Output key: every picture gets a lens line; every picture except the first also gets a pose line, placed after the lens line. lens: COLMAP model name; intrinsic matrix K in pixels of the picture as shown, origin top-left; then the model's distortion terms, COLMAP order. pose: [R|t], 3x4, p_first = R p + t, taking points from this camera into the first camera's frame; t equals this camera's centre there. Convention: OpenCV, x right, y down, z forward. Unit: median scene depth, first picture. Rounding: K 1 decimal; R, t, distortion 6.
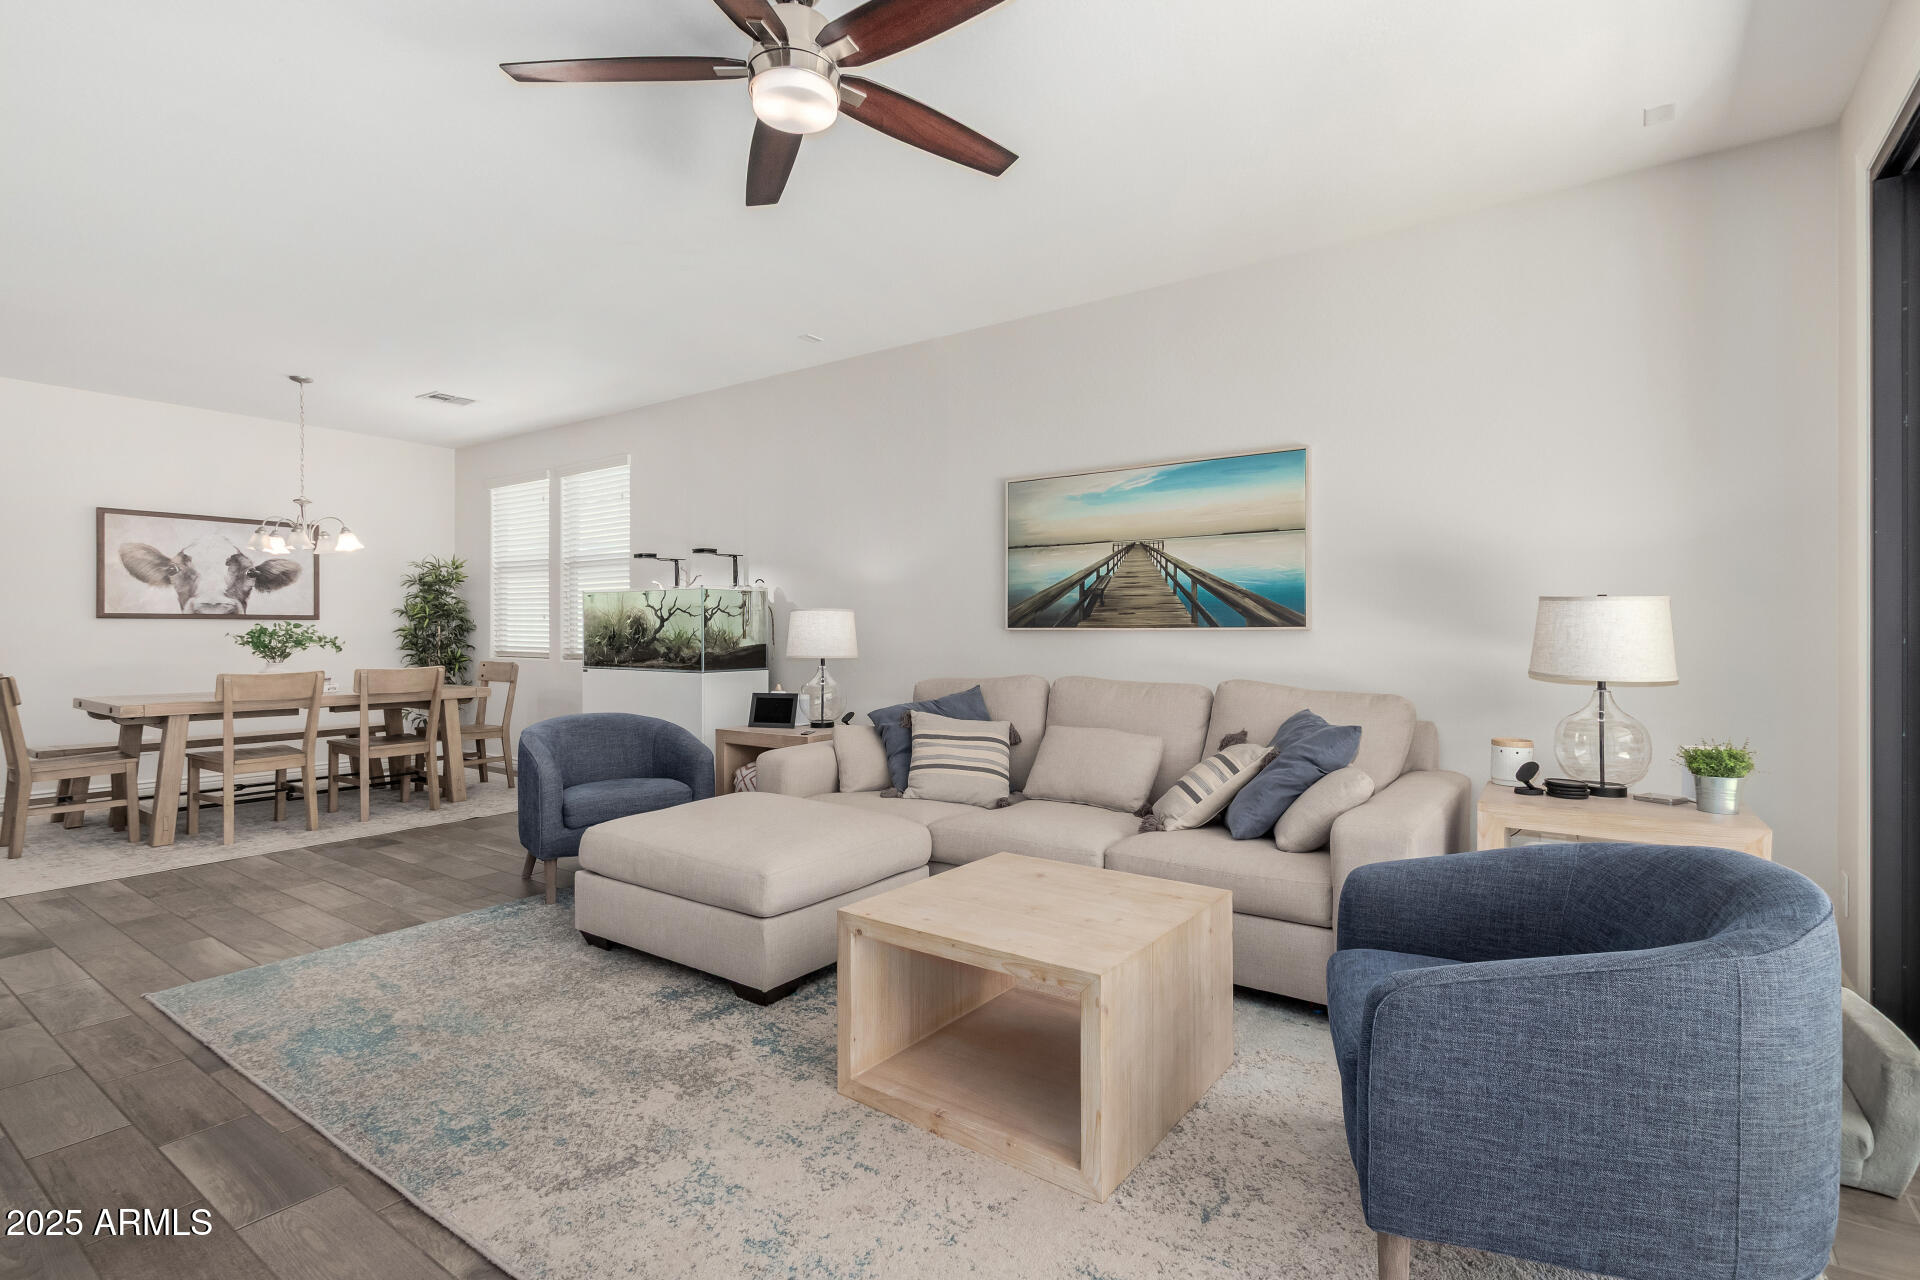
lens RADIAL K [[907.8, 0, 960.0], [0, 907.8, 640.0], [0, 0, 1]] dist [0.001344, 0.000165]
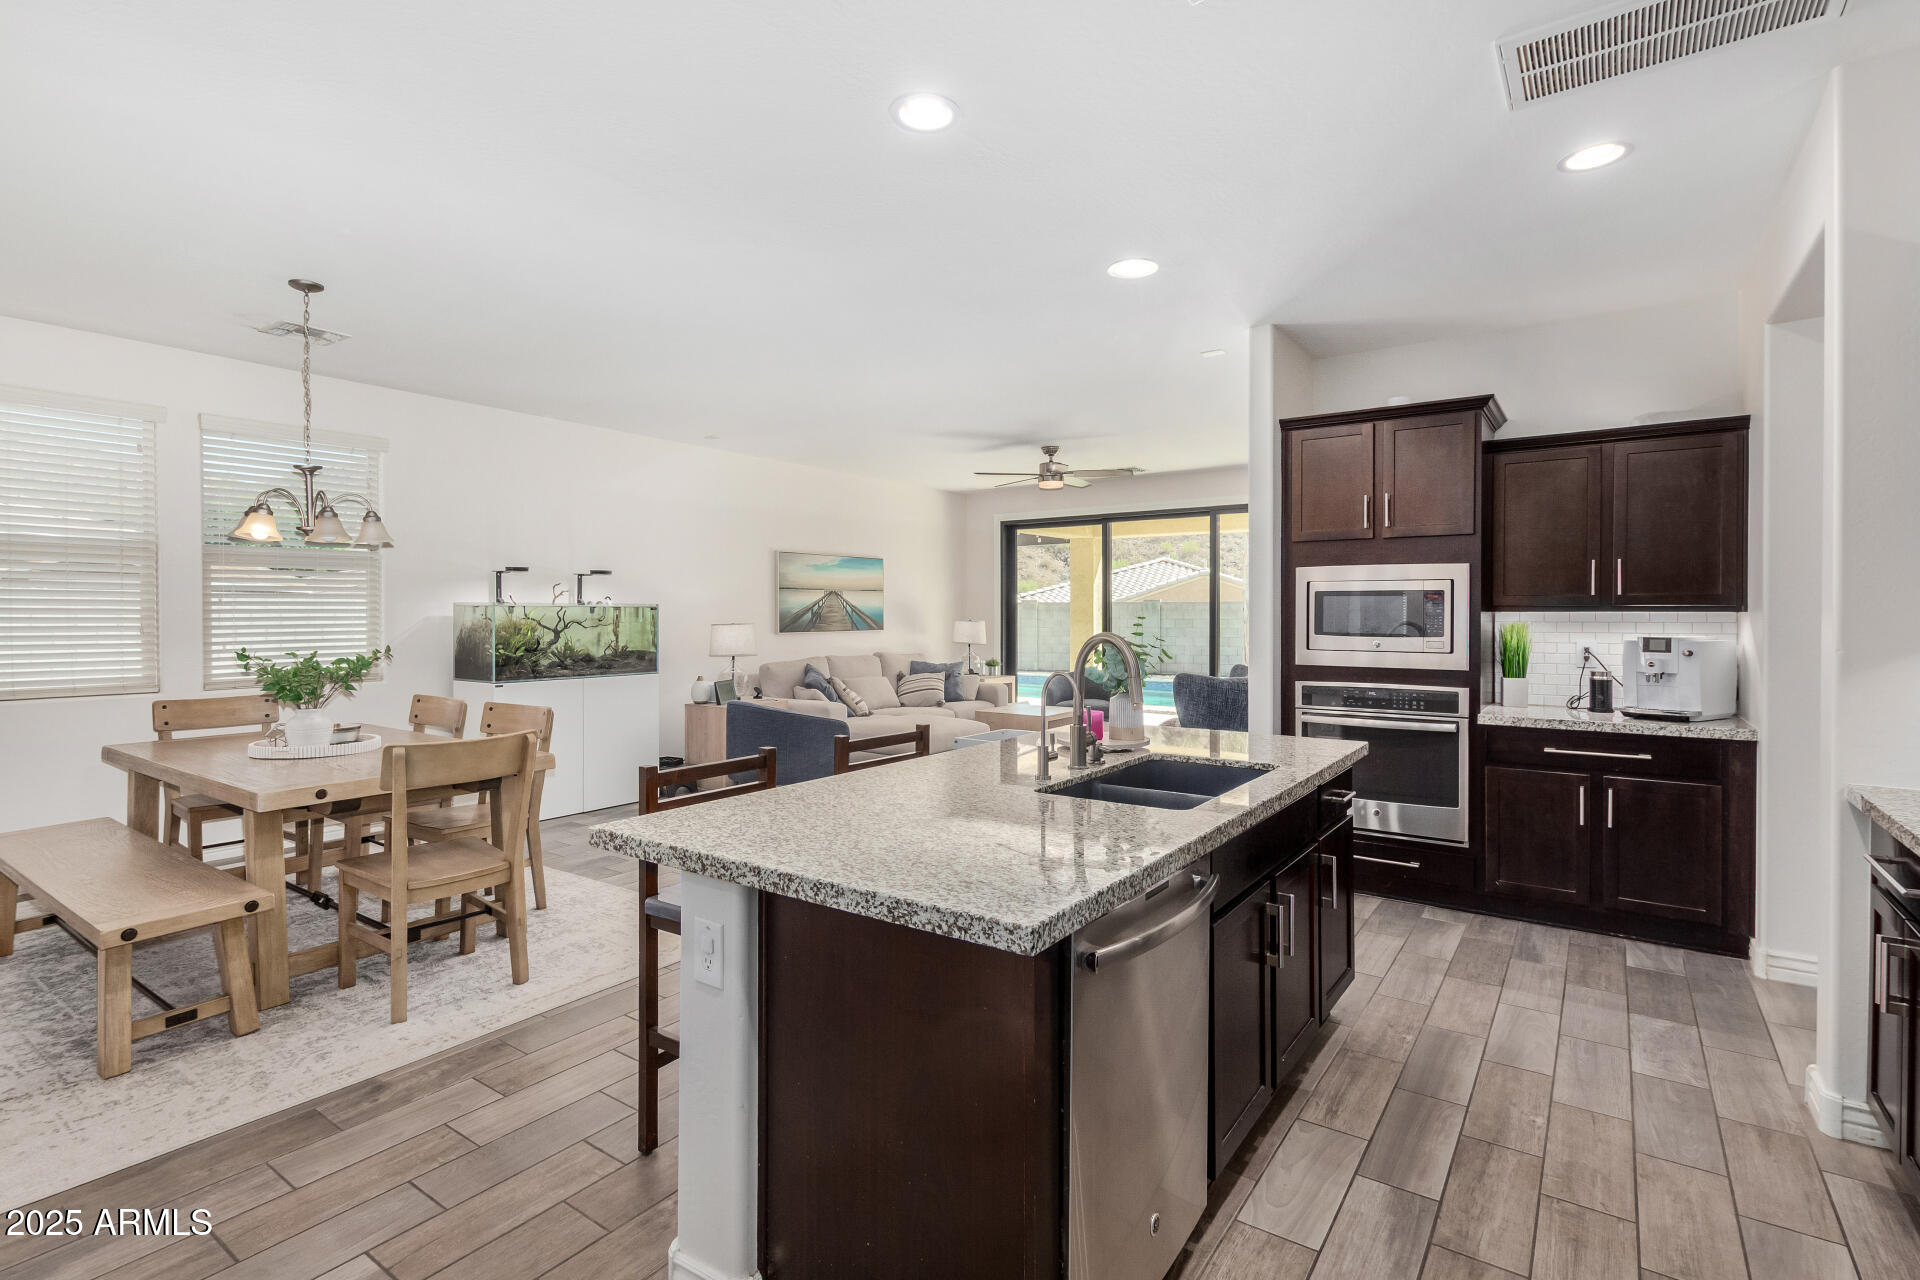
lens RADIAL K [[907.8, 0, 960.0], [0, 907.8, 640.0], [0, 0, 1]] dist [0.001344, 0.000165]
pose [[-0.005124, -0.037217, 0.999294, -1.839759], [0.005312, 0.999292, 0.037244, -0.067065], [-0.999973, 0.005499, -0.004923, 0.682107]]
